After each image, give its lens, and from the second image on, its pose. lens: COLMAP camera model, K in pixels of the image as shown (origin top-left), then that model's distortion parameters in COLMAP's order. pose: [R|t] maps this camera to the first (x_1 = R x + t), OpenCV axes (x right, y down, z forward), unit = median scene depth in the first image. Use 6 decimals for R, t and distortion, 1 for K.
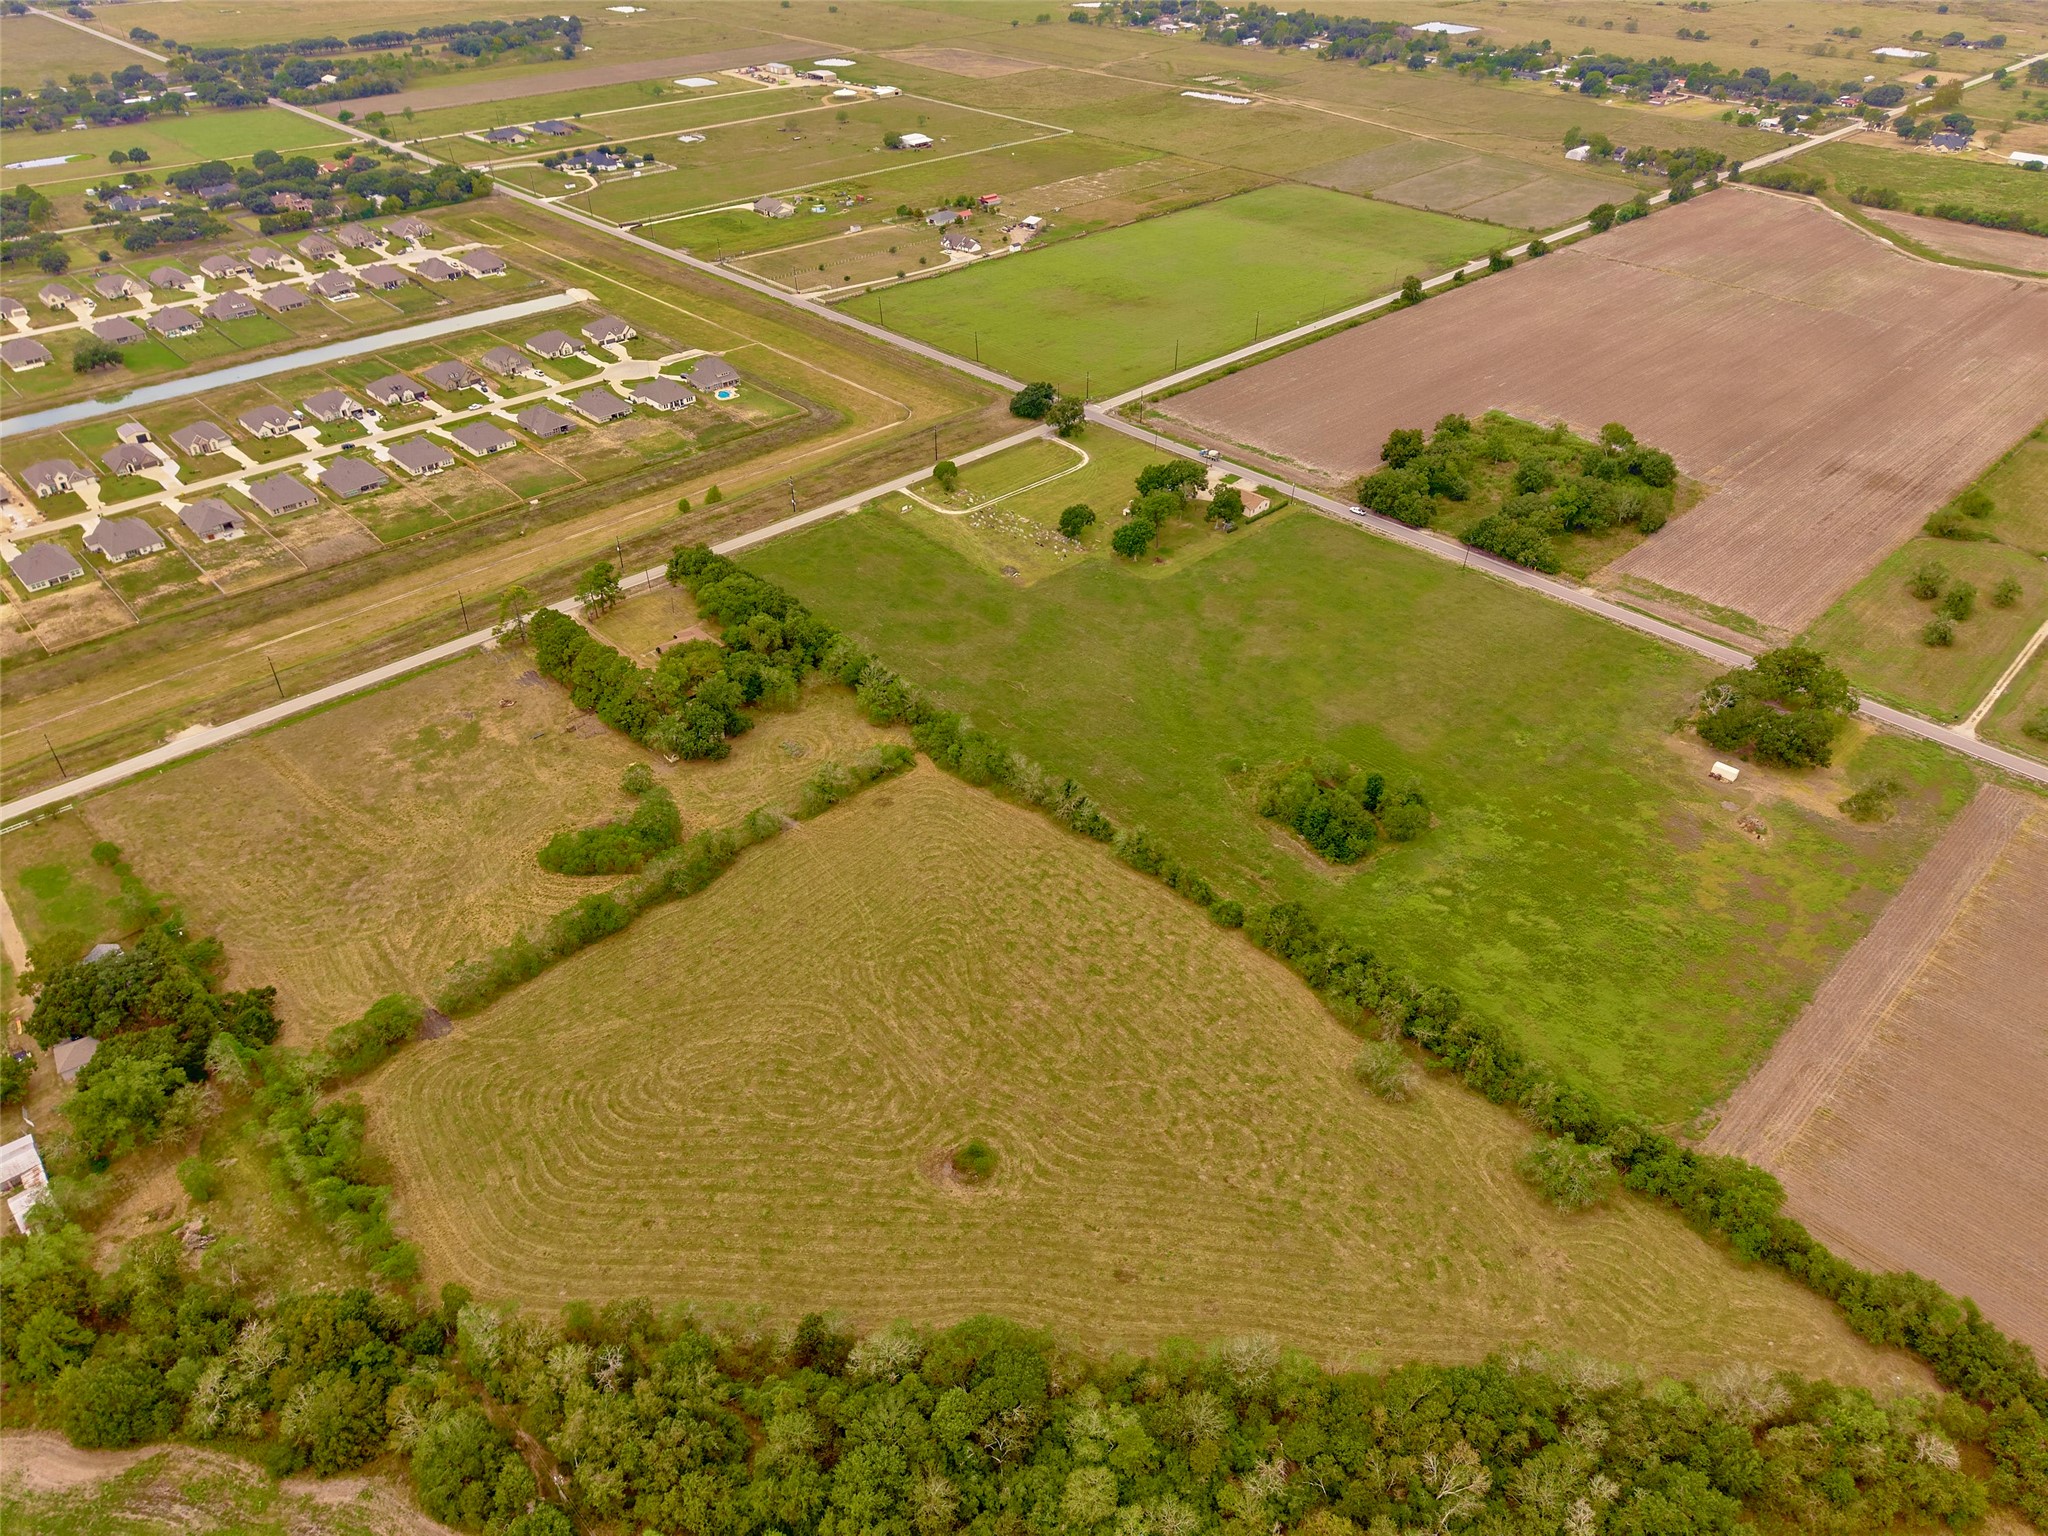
lens RADIAL K [[1361.0, 0, 1024.7], [0, 1361.0, 776.3], [0, 0, 1]] dist [0.044502, -0.054942]
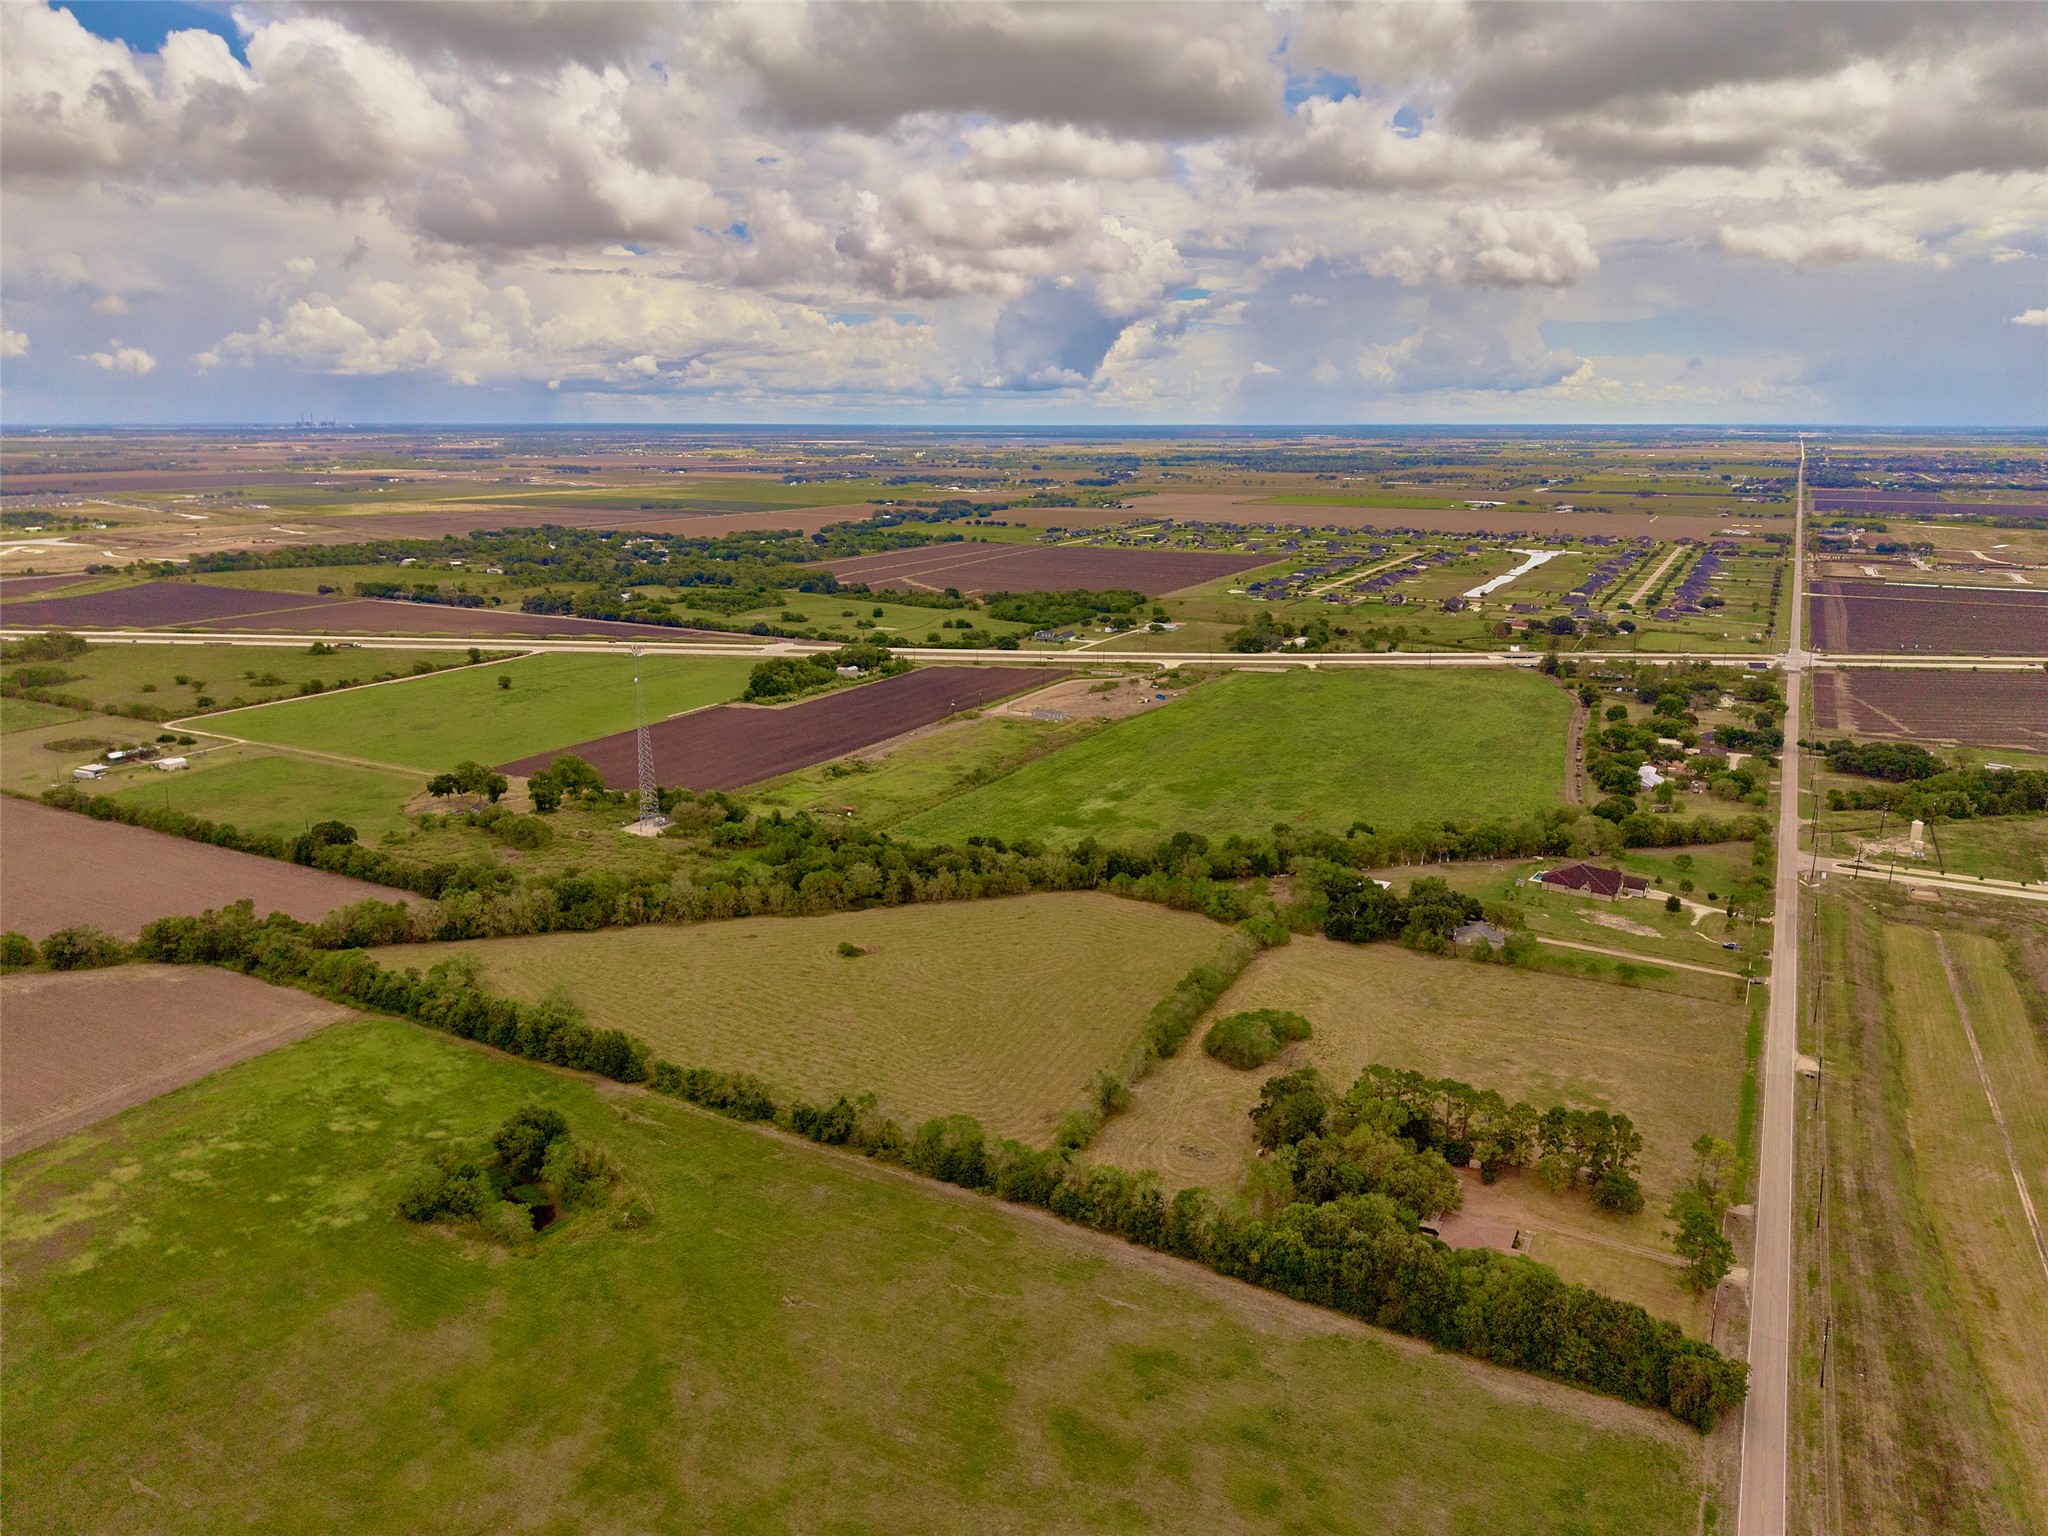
lens RADIAL K [[1361.0, 0, 1024.7], [0, 1361.0, 776.3], [0, 0, 1]] dist [0.044502, -0.054942]
pose [[-0.954950, 0.067961, -0.288880, 0.123630], [-0.180846, 0.638535, 0.748042, -0.623420], [0.235298, 0.766586, -0.597479, 1.061159]]
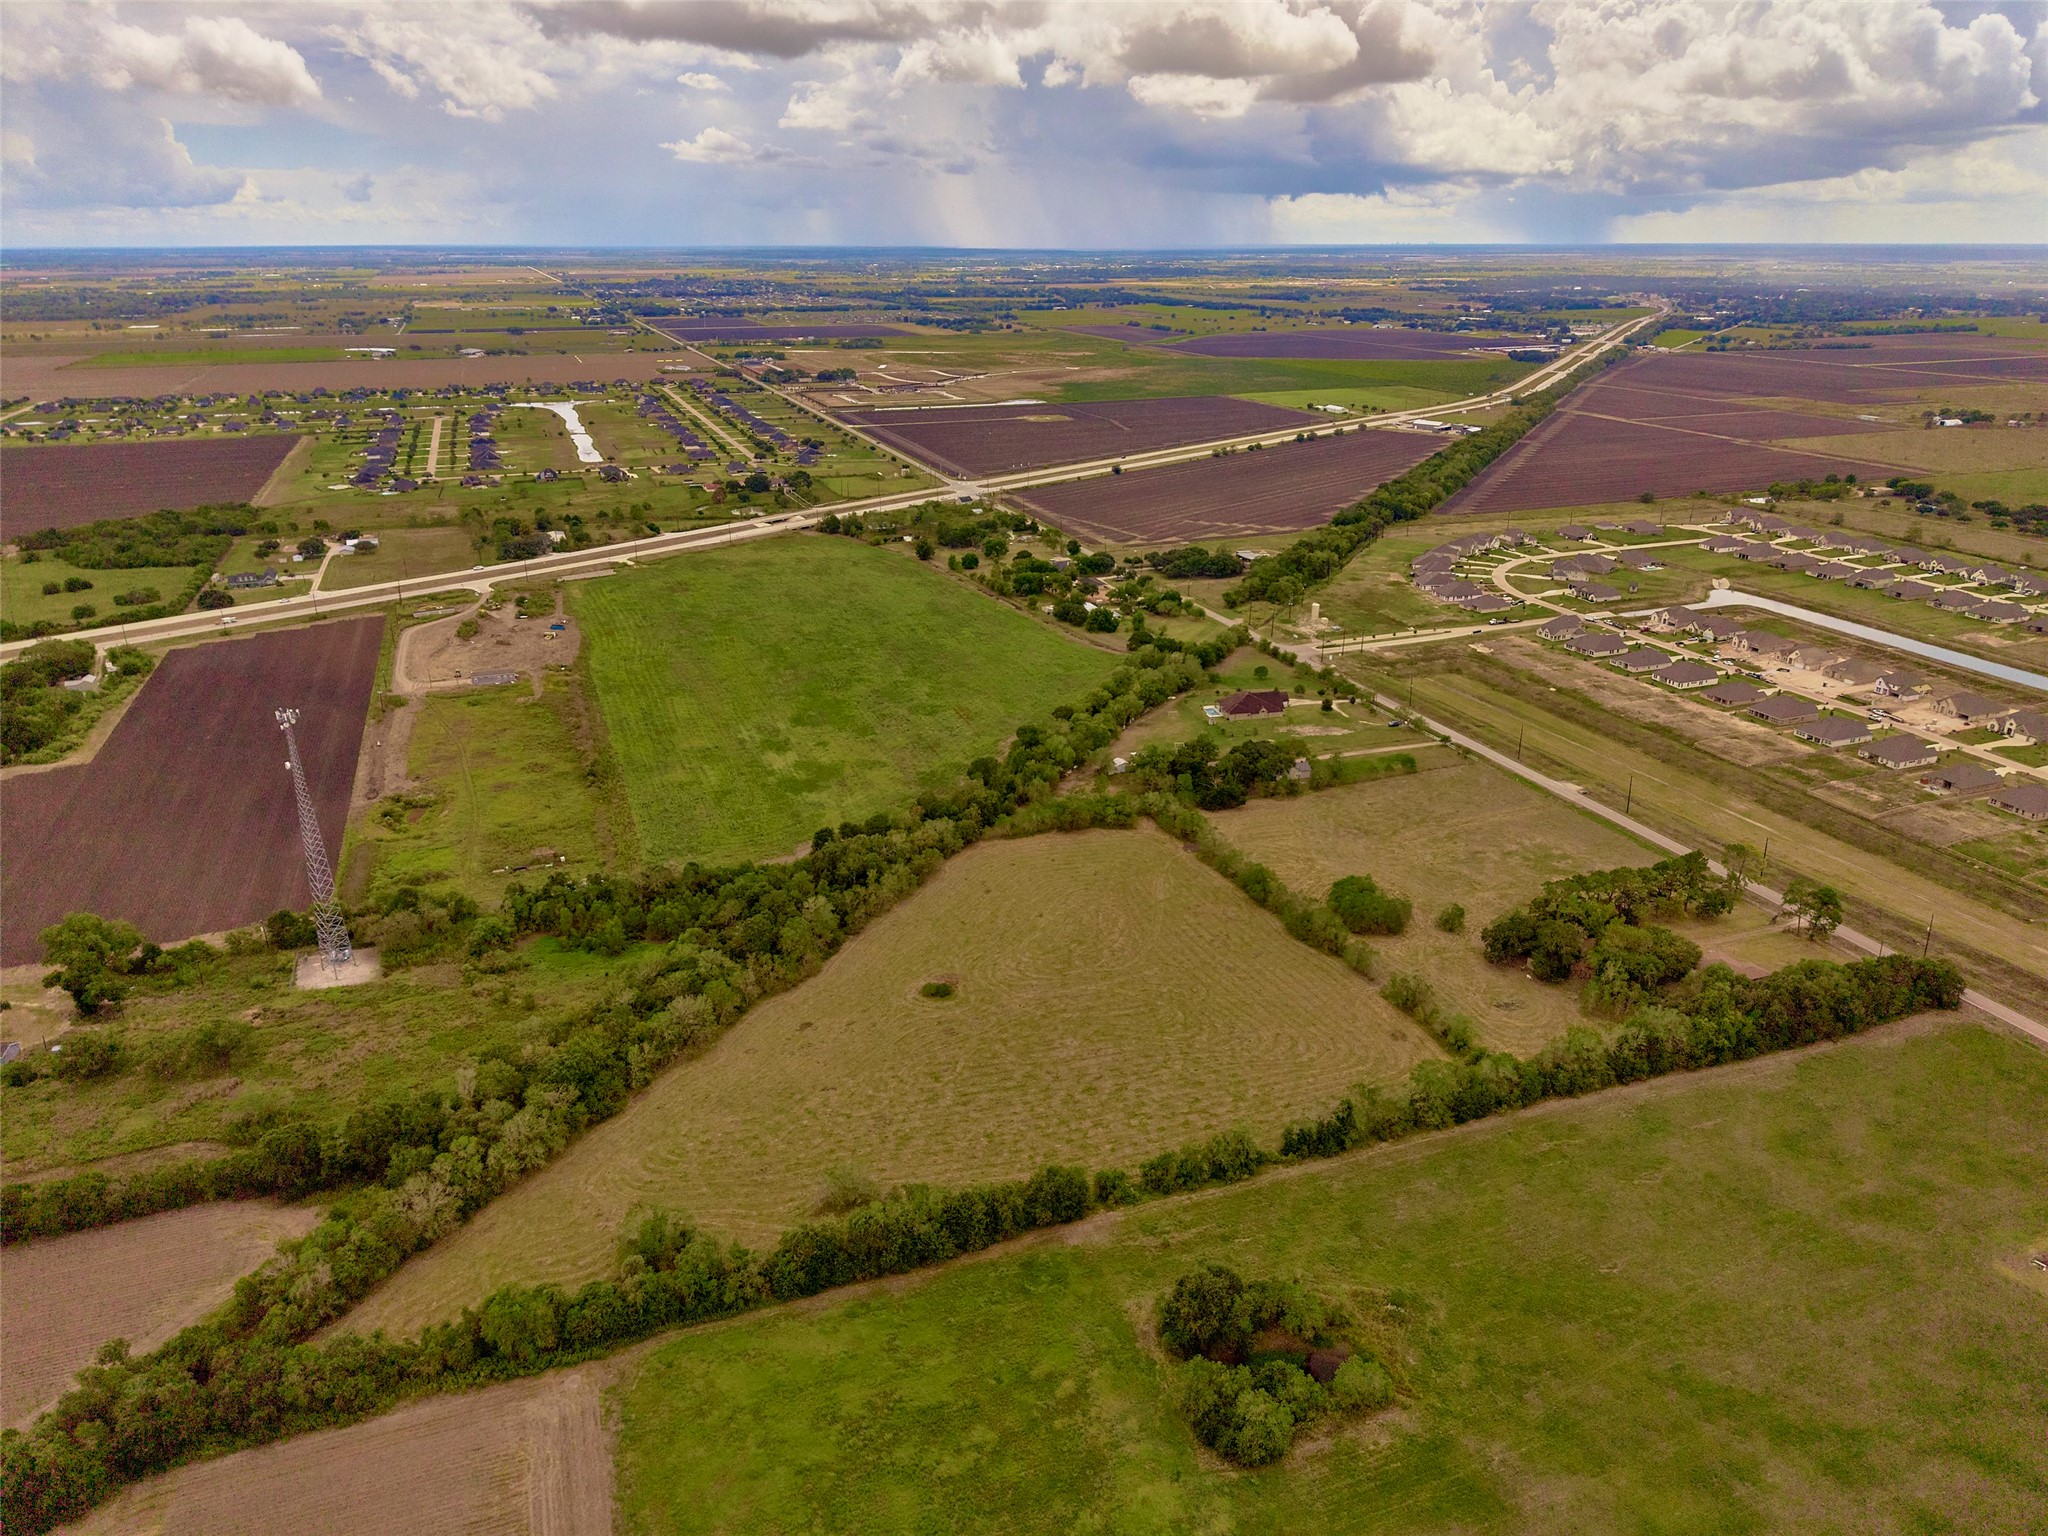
lens RADIAL K [[1361.0, 0, 1024.7], [0, 1361.0, 776.3], [0, 0, 1]] dist [0.044502, -0.054942]
pose [[-0.396456, 0.331696, -0.856037, 0.592798], [-0.541552, 0.668439, 0.509815, -0.350176], [0.741312, 0.665708, -0.085376, 0.595949]]
